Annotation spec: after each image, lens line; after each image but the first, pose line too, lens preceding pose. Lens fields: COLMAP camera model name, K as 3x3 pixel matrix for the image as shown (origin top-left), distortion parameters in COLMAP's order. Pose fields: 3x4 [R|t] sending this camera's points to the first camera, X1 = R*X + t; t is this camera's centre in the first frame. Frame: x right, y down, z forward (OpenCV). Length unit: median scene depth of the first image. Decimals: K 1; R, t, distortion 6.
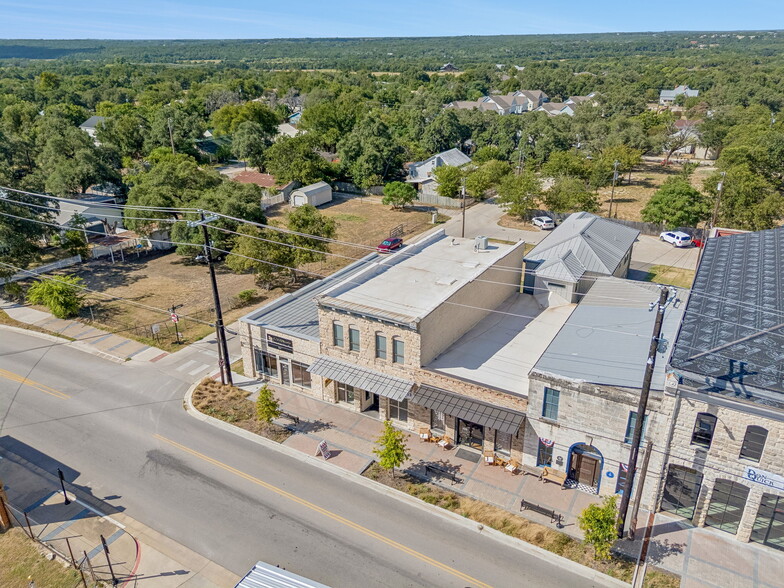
lens RADIAL K [[579.5, 0, 390.6], [0, 579.5, 295.6], [0, 0, 1]] dist [0.064172, -0.058745]
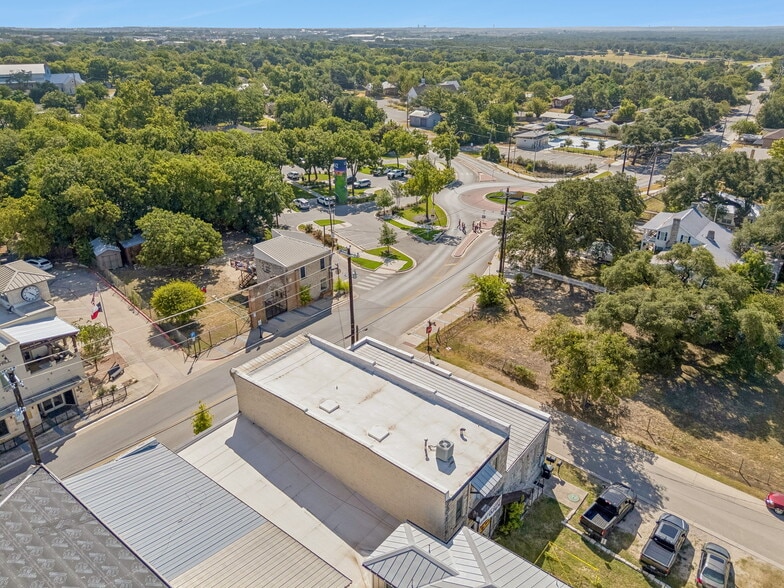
lens RADIAL K [[579.5, 0, 390.7], [0, 579.5, 294.3], [0, 0, 1]] dist [0.064172, -0.058745]
pose [[-0.138097, 0.420341, -0.896796, 0.942964], [-0.394352, 0.807264, 0.439102, -0.693156], [0.908524, 0.414292, 0.054281, 1.044277]]
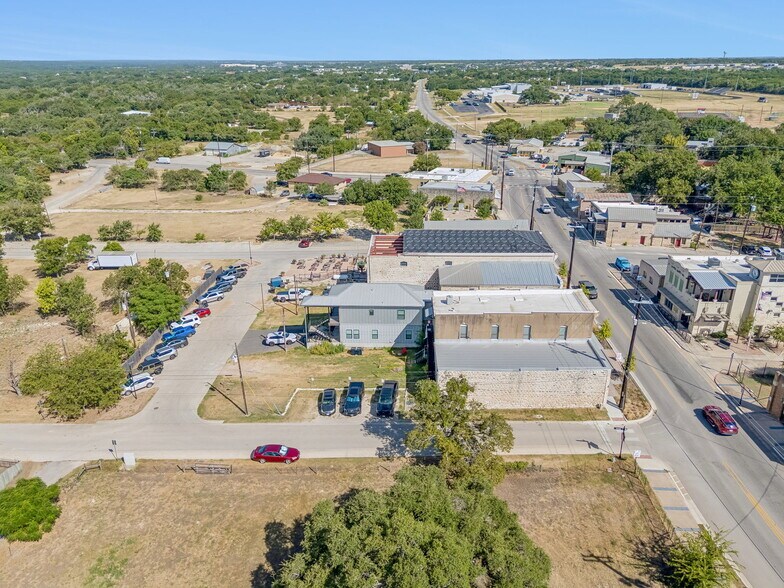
lens RADIAL K [[579.5, 0, 388.7], [0, 579.5, 293.8], [0, 0, 1]] dist [0.064172, -0.058745]
pose [[-0.470952, -0.316552, 0.823407, -1.287212], [0.364104, 0.780433, 0.508283, -1.188297], [-0.803512, 0.539183, -0.252289, 1.917365]]
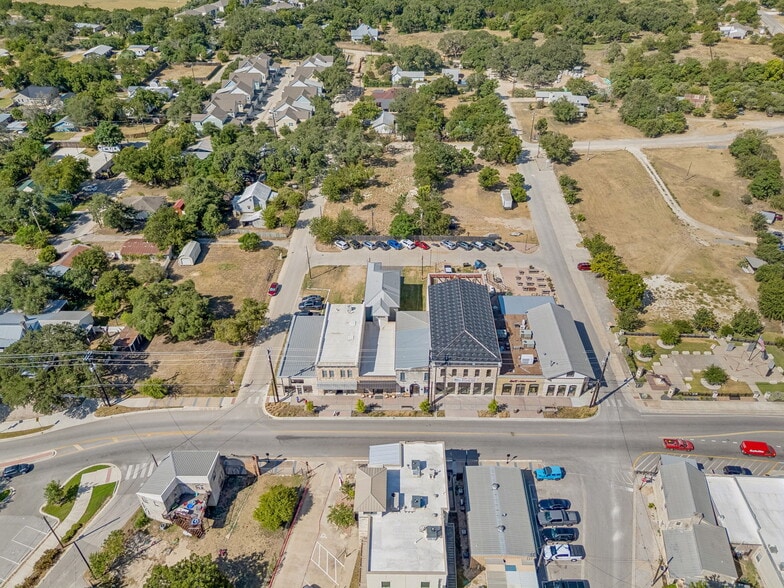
lens RADIAL K [[579.5, 0, 391.0], [0, 579.5, 291.9], [0, 0, 1]] dist [0.064172, -0.058745]
pose [[0.872930, -0.290581, 0.391862, -0.779527], [0.198094, 0.945180, 0.259604, -0.947235], [-0.445816, -0.148991, 0.882638, -1.505661]]
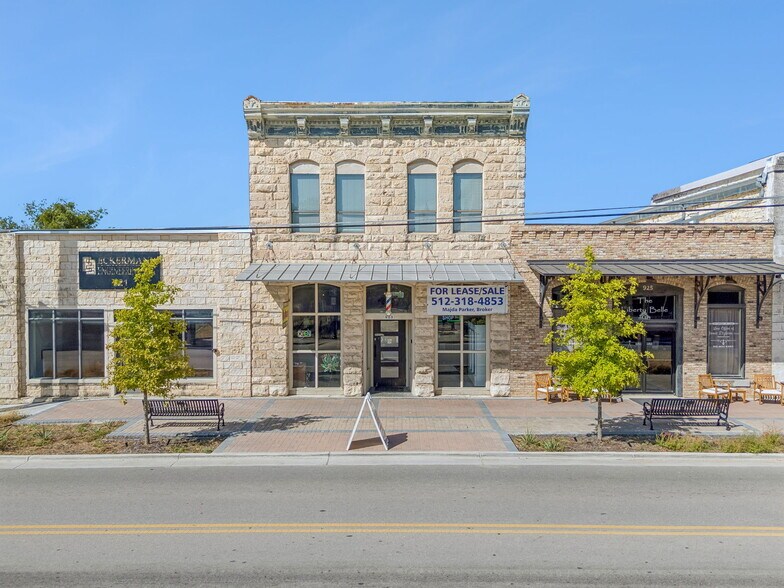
lens RADIAL K [[579.5, 0, 390.3], [0, 579.5, 298.1], [0, 0, 1]] dist [0.064172, -0.058745]
pose [[0.871946, -0.011088, 0.489476, -0.244008], [0.191825, 0.927552, -0.320702, 0.282457], [-0.450459, 0.373529, 0.810903, 0.652253]]
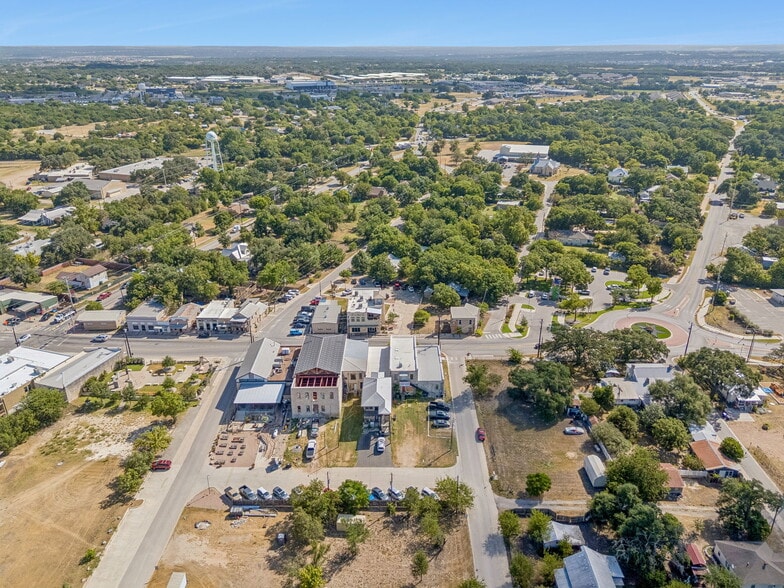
lens RADIAL K [[579.5, 0, 390.5], [0, 579.5, 296.3], [0, 0, 1]] dist [0.064172, -0.058745]
pose [[-0.861961, 0.212782, -0.460159, 2.080578], [-0.193483, 0.700889, 0.686526, -3.316319], [0.468601, 0.680792, -0.562970, 3.257078]]
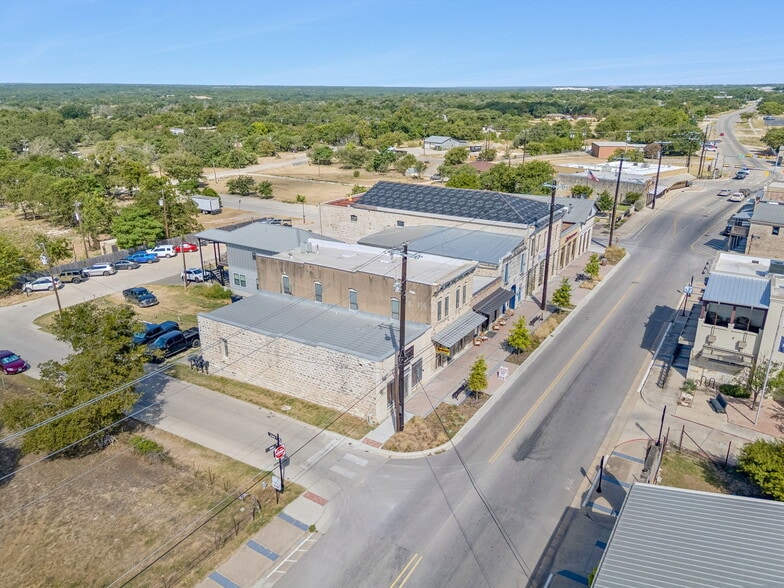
lens RADIAL K [[579.5, 0, 390.5], [0, 579.5, 293.2], [0, 0, 1]] dist [0.064172, -0.058745]
pose [[0.040492, -0.323268, 0.945441, -1.225235], [0.400216, 0.872244, 0.281099, -0.344034], [-0.915526, 0.366998, 0.164696, 0.879504]]
